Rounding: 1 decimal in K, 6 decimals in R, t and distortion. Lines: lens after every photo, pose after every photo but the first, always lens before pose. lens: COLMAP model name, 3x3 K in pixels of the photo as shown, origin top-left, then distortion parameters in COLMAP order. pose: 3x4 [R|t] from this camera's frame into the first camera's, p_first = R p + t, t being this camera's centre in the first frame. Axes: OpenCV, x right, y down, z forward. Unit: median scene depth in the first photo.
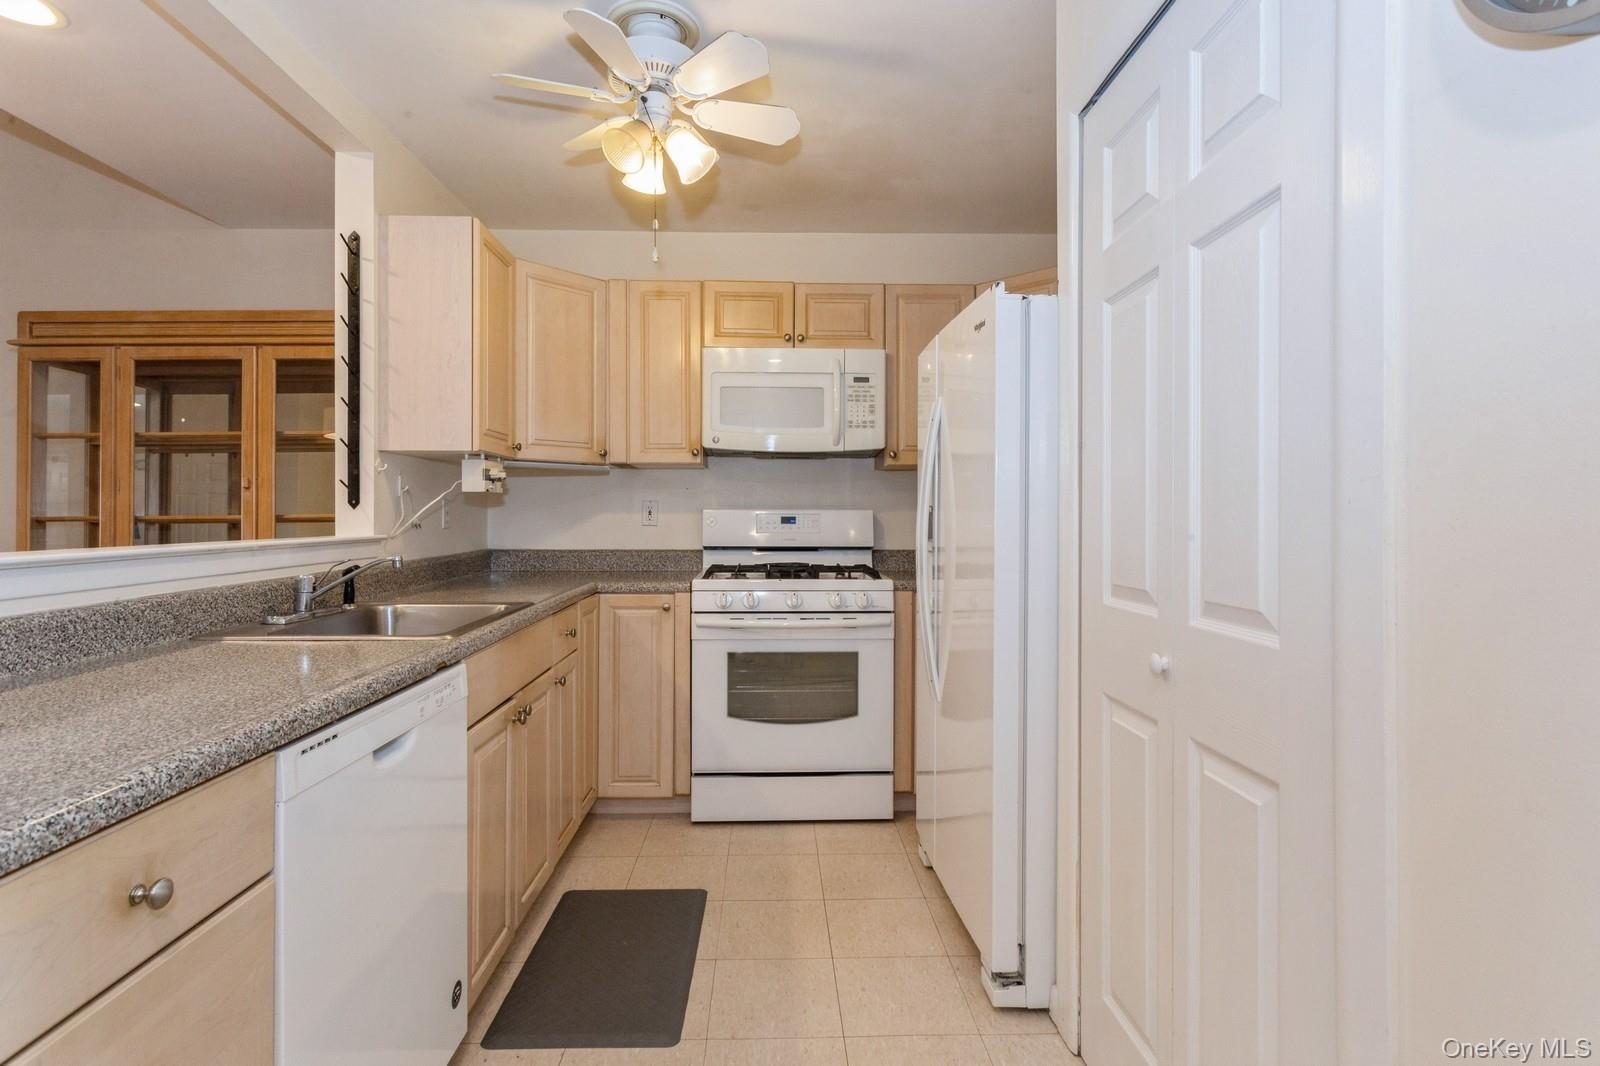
lens RADIAL K [[787.8, 0, 795.1], [0, 787.8, 522.6], [0, 0, 1]] dist [-0.001487, 0.000161]
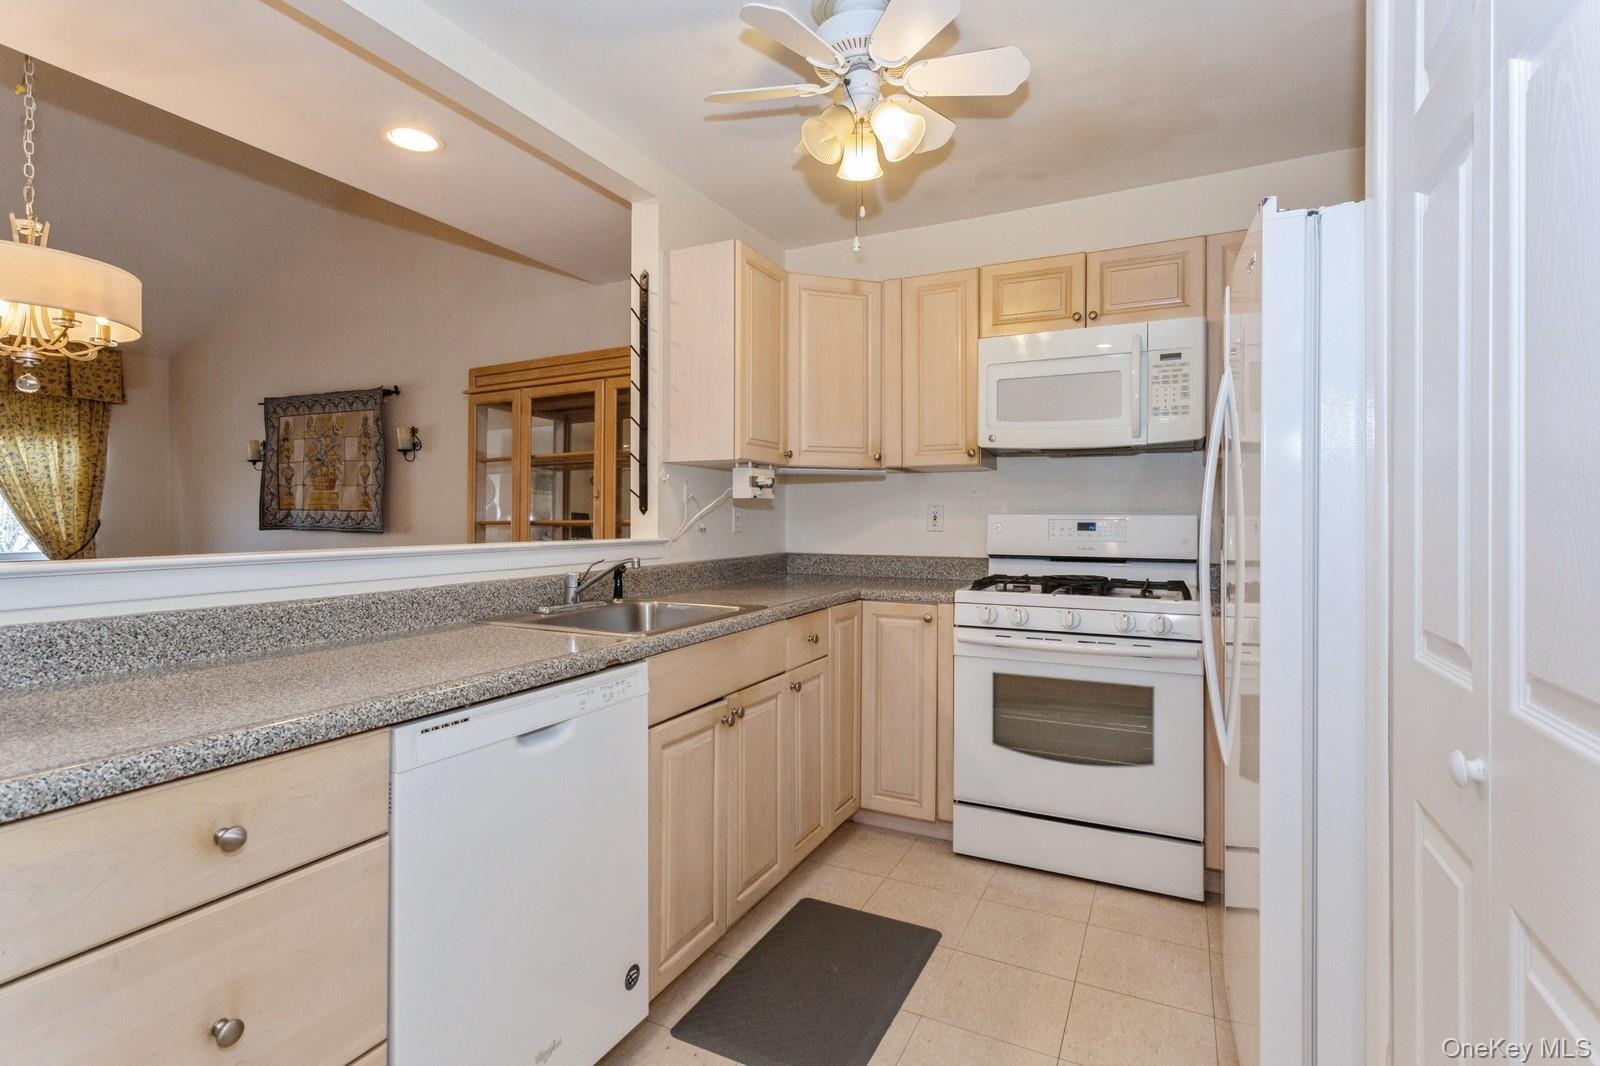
lens RADIAL K [[776.5, 0, 773.1], [0, 776.5, 521.7], [0, 0, 1]] dist [-0.000850, 0.000069]
pose [[0.873708, 0.002615, -0.486444, 0.127311], [-0.006155, 0.999965, -0.005679, -0.001738], [0.486412, 0.007956, 0.873693, 0.098809]]
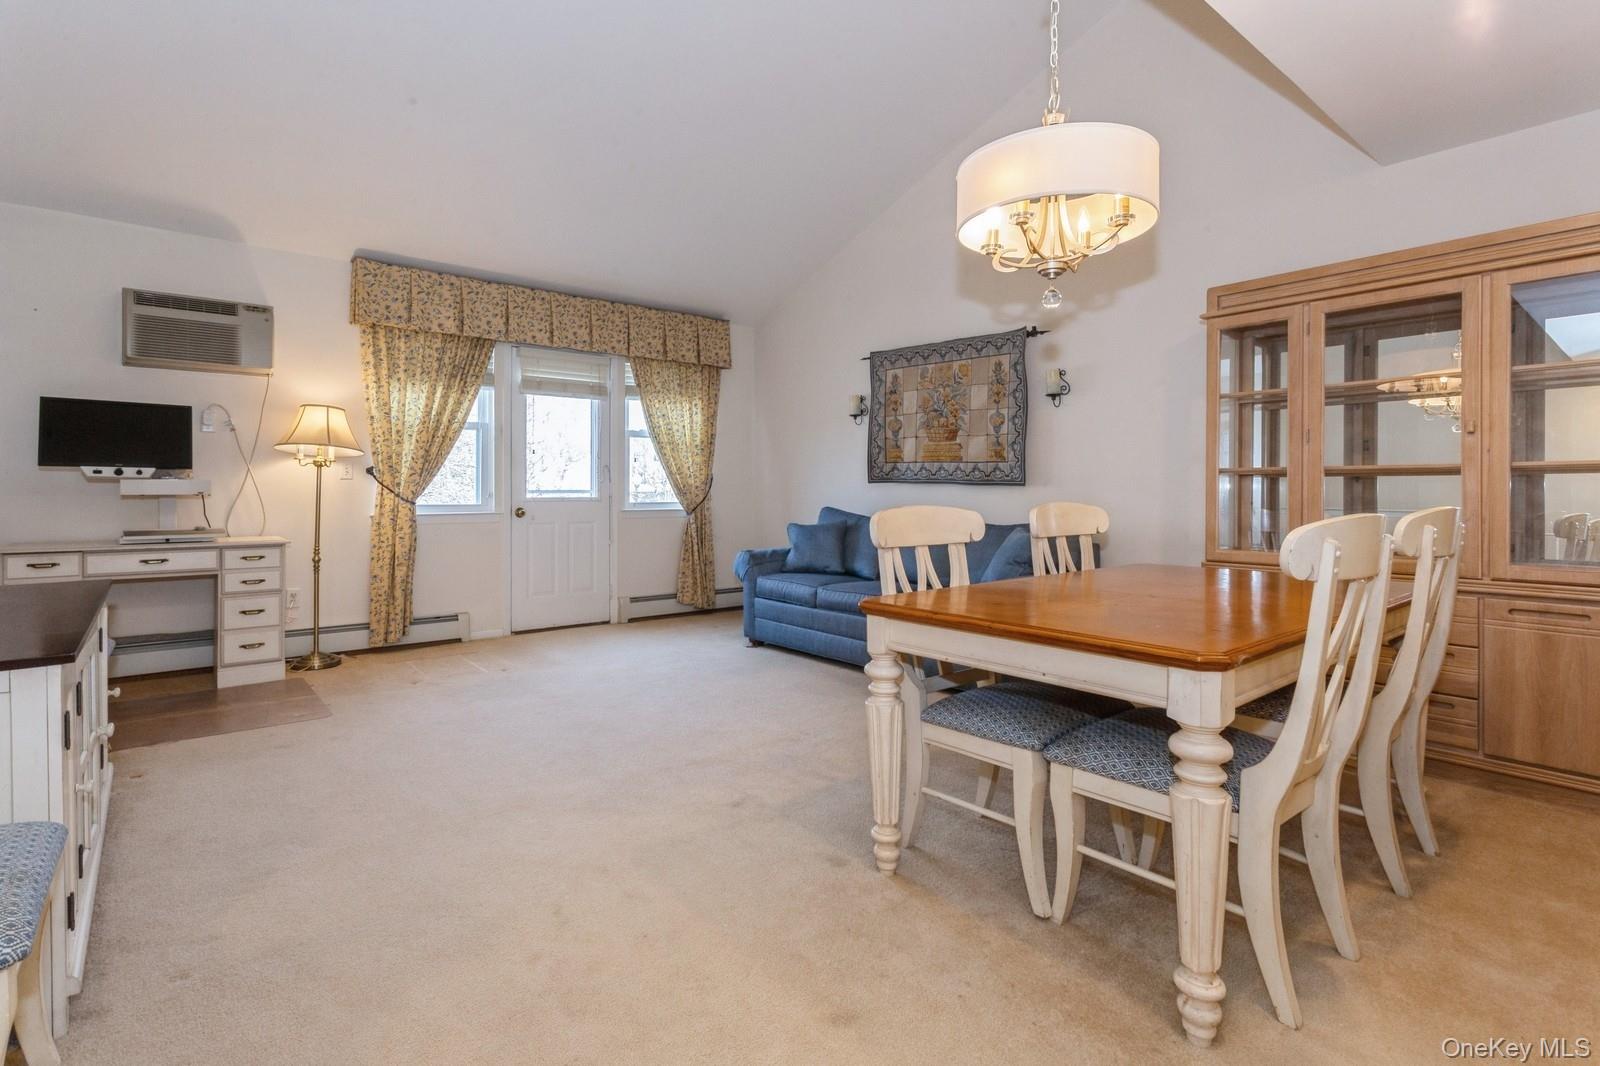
lens RADIAL K [[774.4, 0, 778.2], [0, 774.4, 489.6], [0, 0, 1]] dist [0.001265, 0.000310]
pose [[0.599158, 0.009888, -0.800570, -0.497780], [-0.010037, 0.999938, 0.004839, 0.025604], [0.800568, 0.005136, 0.599220, -0.183436]]
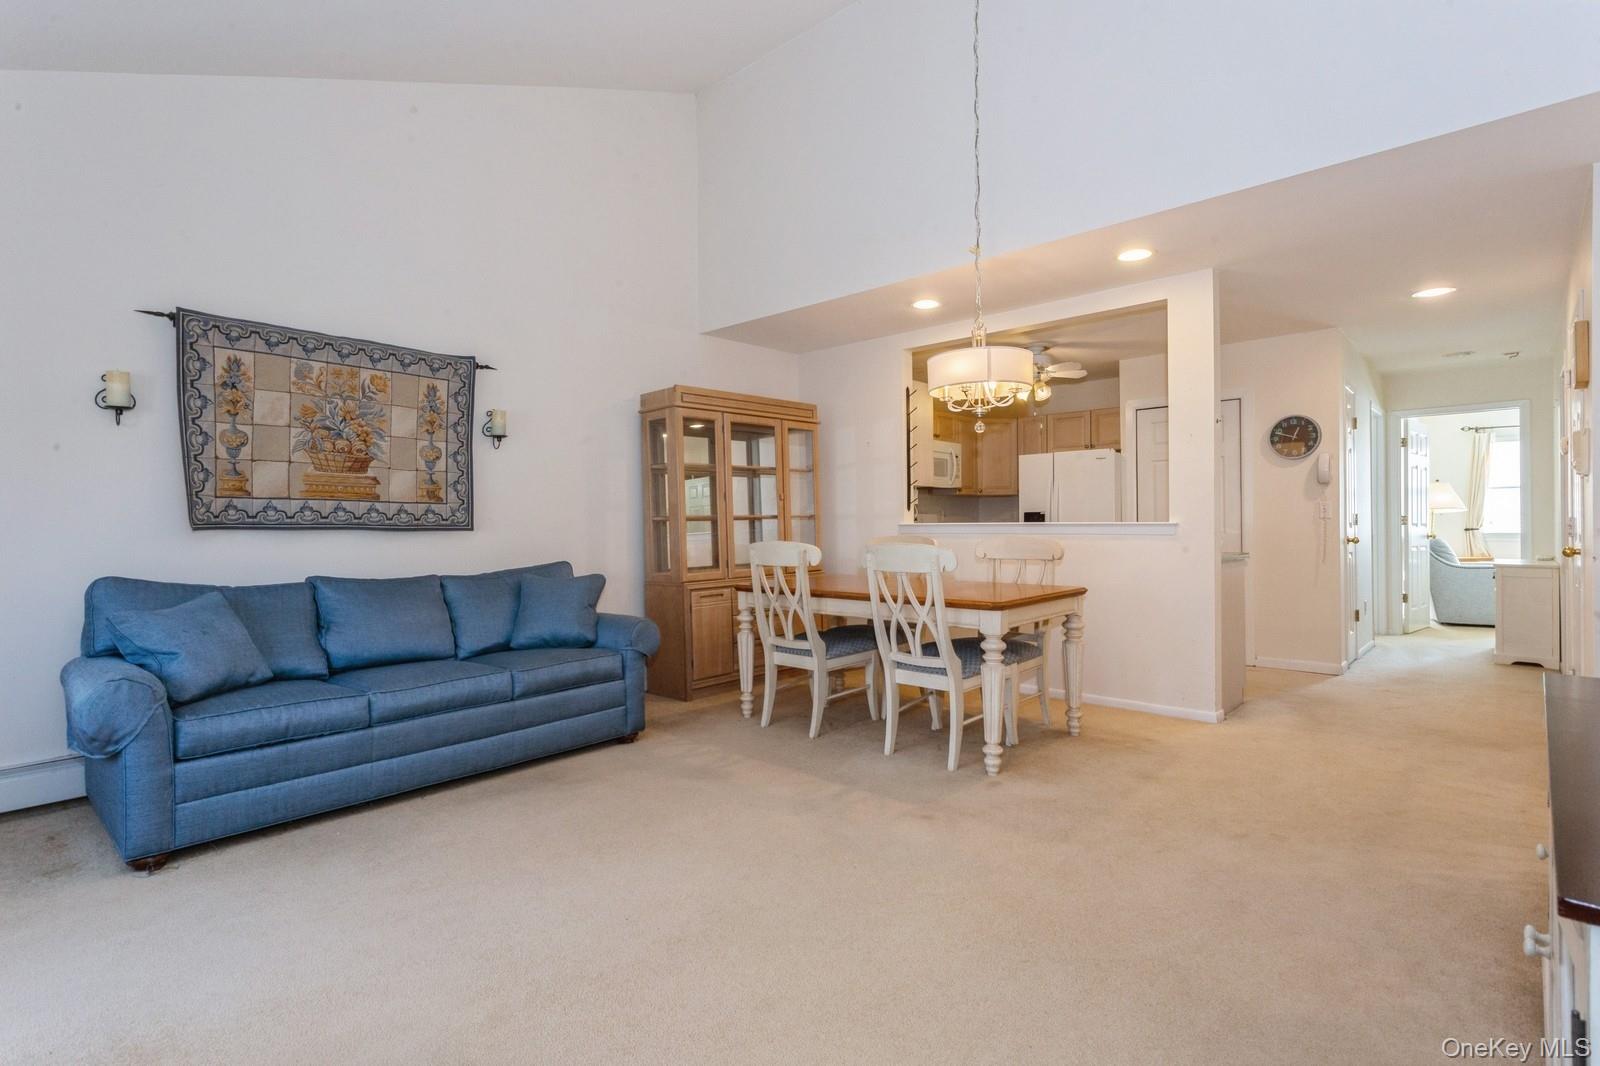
lens RADIAL K [[781.4, 0, 773.6], [0, 781.4, 529.8], [0, 0, 1]] dist [0.005079, 0.000408]
pose [[0.716149, -0.007890, 0.697902, -2.105473], [0.009823, 0.999951, 0.001224, 0.022285], [-0.697878, 0.005979, 0.716192, -0.268783]]
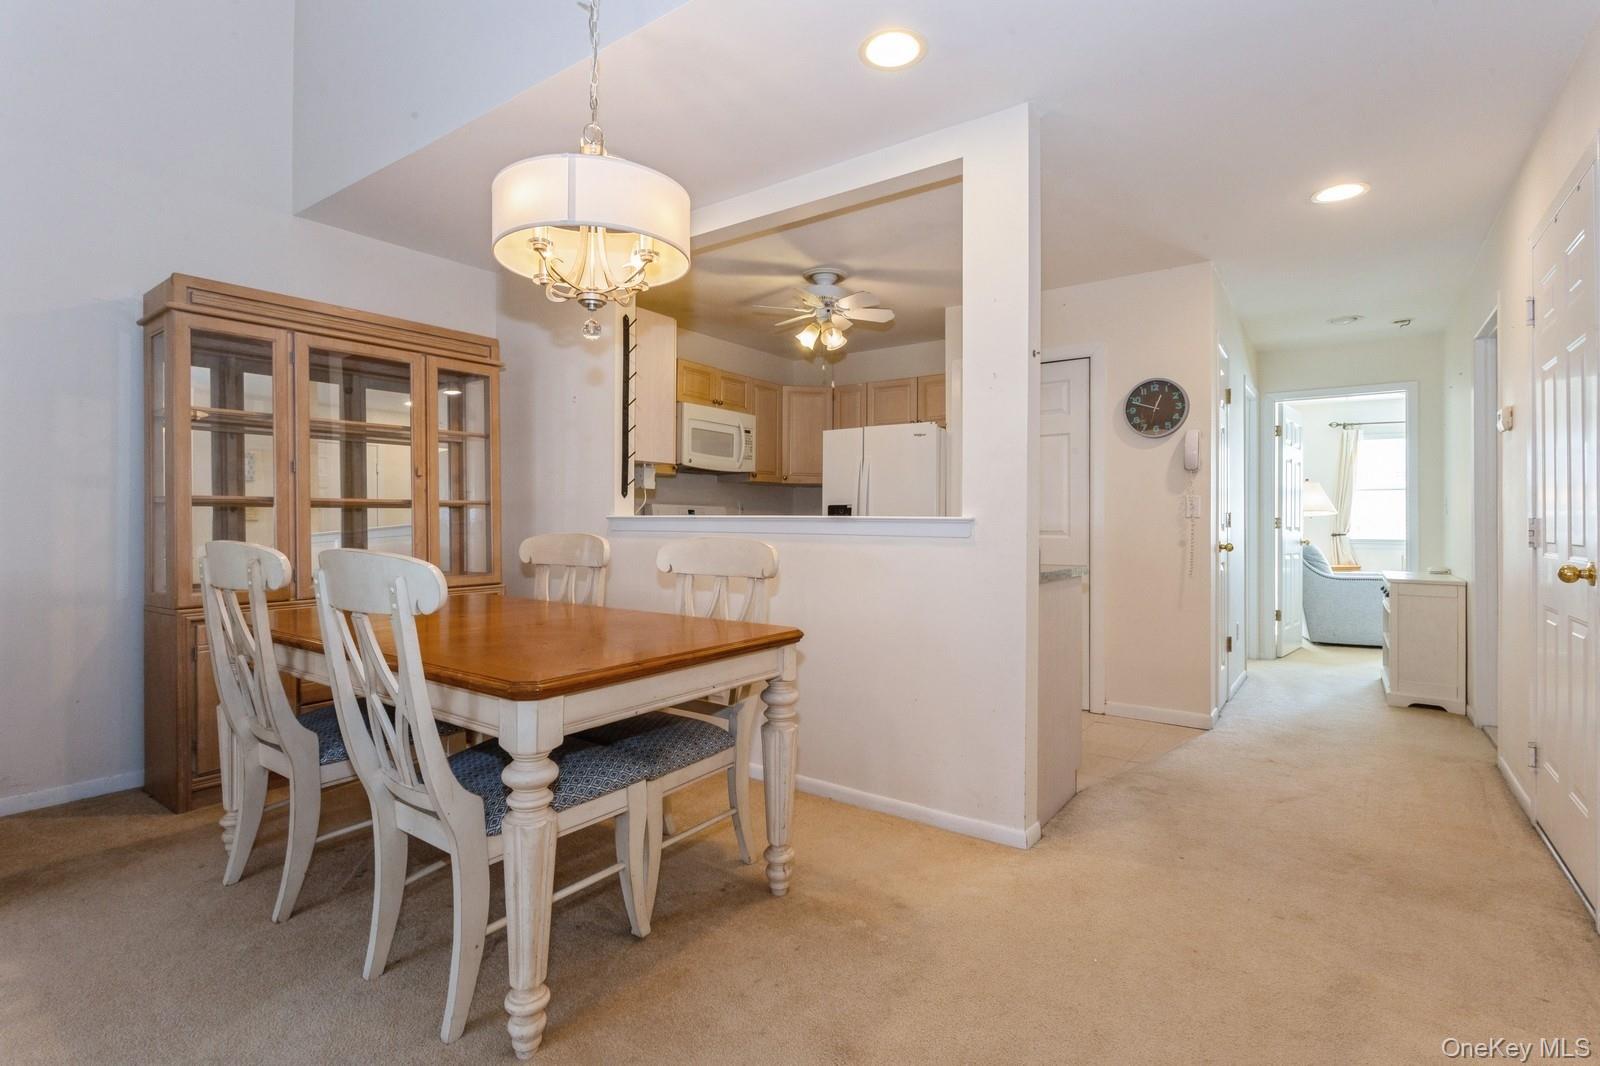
lens RADIAL K [[776.5, 0, 773.1], [0, 776.5, 521.7], [0, 0, 1]] dist [-0.000850, 0.000069]
pose [[0.626293, 0.006628, 0.779559, -1.369953], [-0.003972, 0.999978, -0.005311, 0.027933], [-0.779577, 0.000230, 0.626306, -0.125182]]
